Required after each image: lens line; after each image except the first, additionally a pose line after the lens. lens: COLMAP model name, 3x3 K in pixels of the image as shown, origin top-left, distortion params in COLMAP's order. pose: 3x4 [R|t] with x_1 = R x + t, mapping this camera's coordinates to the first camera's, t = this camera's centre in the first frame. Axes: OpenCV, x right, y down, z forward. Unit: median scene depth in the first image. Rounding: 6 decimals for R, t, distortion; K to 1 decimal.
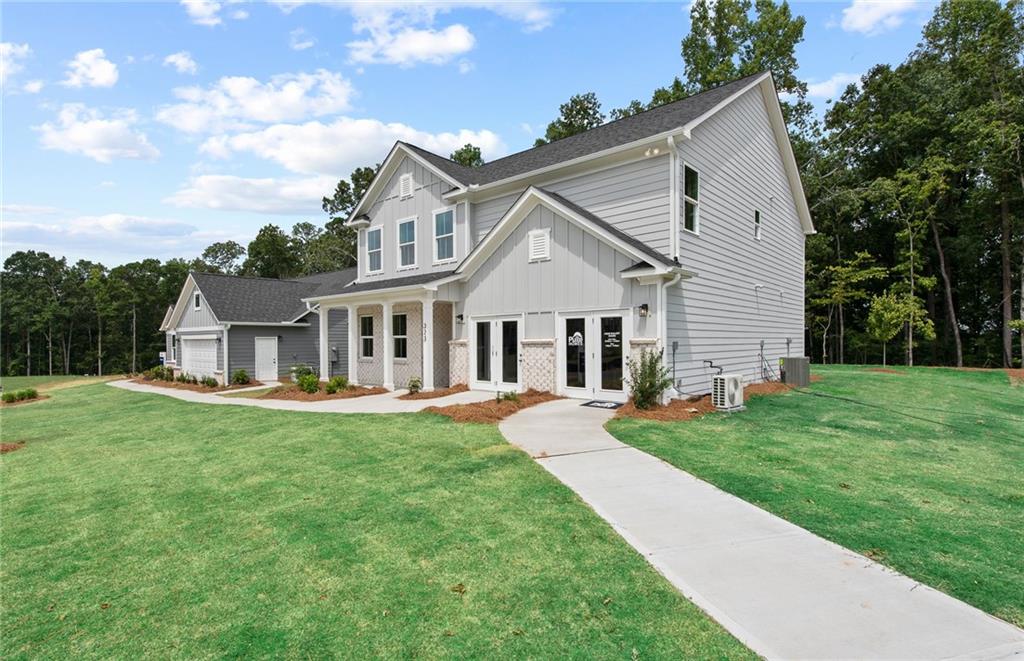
lens RADIAL K [[505.9, 0, 511.1], [0, 505.9, 341.8], [0, 0, 1]] dist [0.000218, 0.000314]
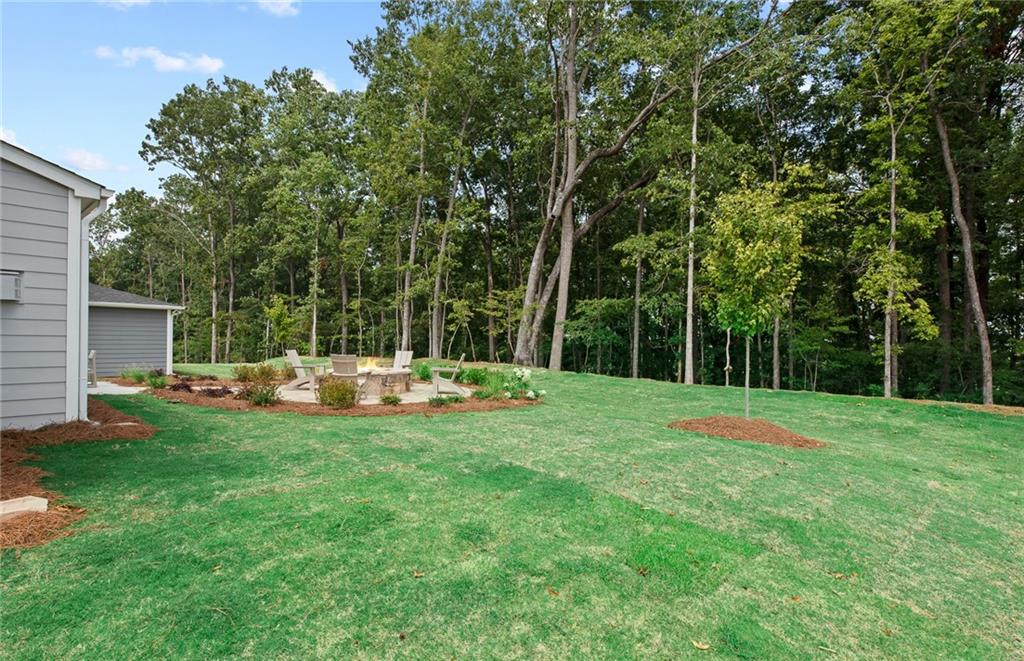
lens RADIAL K [[555.8, 0, 512.6], [0, 555.8, 337.0], [0, 0, 1]] dist [-0.002997, -0.001189]
pose [[0.999849, 0.012566, 0.012022, 0.199277], [-0.012465, 0.999887, -0.008421, 0.000973], [-0.012126, 0.008269, 0.999892, 0.222199]]
